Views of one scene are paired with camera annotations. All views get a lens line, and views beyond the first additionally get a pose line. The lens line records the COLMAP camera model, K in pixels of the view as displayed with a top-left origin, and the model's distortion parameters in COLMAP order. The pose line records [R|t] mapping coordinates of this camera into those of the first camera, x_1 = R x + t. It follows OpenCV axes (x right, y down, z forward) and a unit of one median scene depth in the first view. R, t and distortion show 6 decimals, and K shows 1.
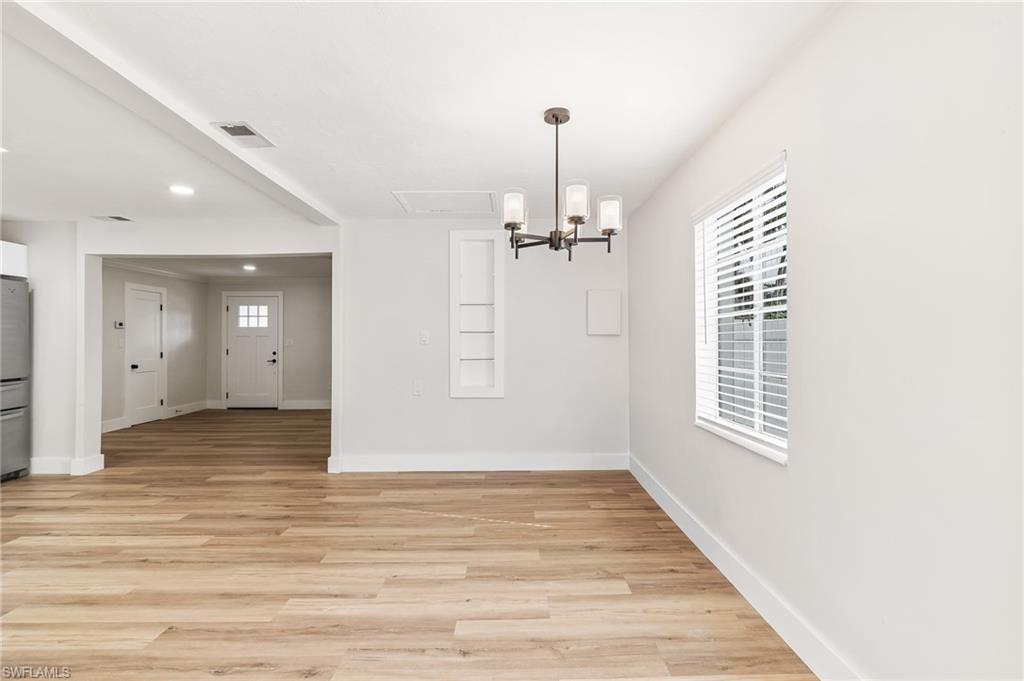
lens RADIAL K [[453.2, 0, 512.0], [0, 453.2, 340.5], [0, 0, 1]] dist [-0.008913, 0.000275]
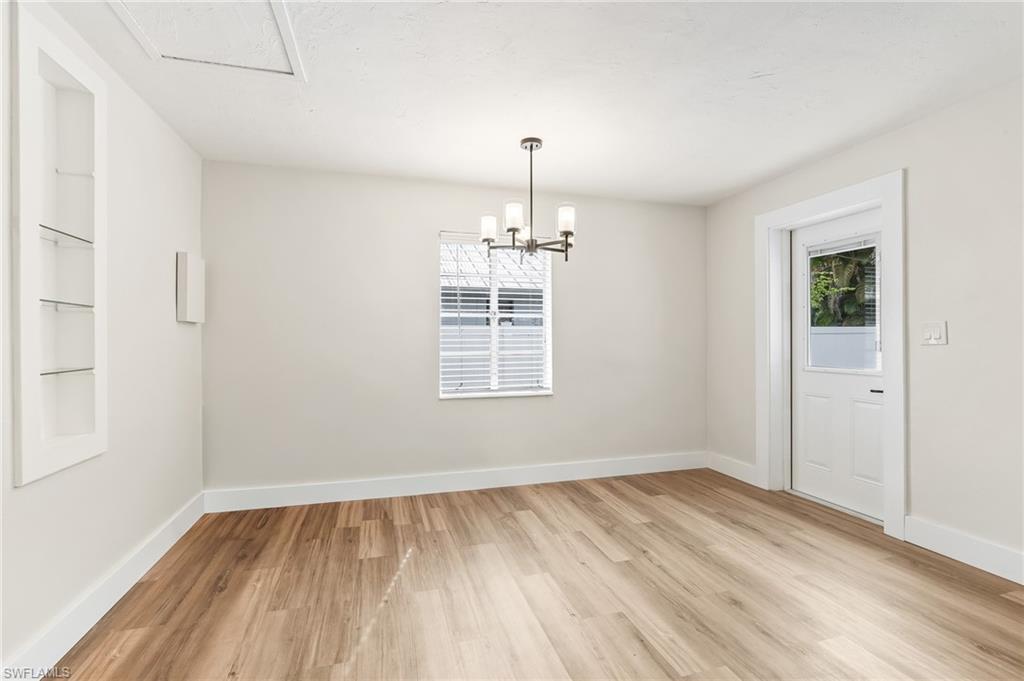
lens RADIAL K [[453.2, 0, 512.0], [0, 453.2, 340.5], [0, 0, 1]] dist [-0.008913, 0.000275]
pose [[-0.254014, 0.004302, 0.967191, -1.161988], [-0.000620, 0.999989, -0.004611, 0.032902], [-0.967200, -0.001771, -0.254008, 1.493160]]
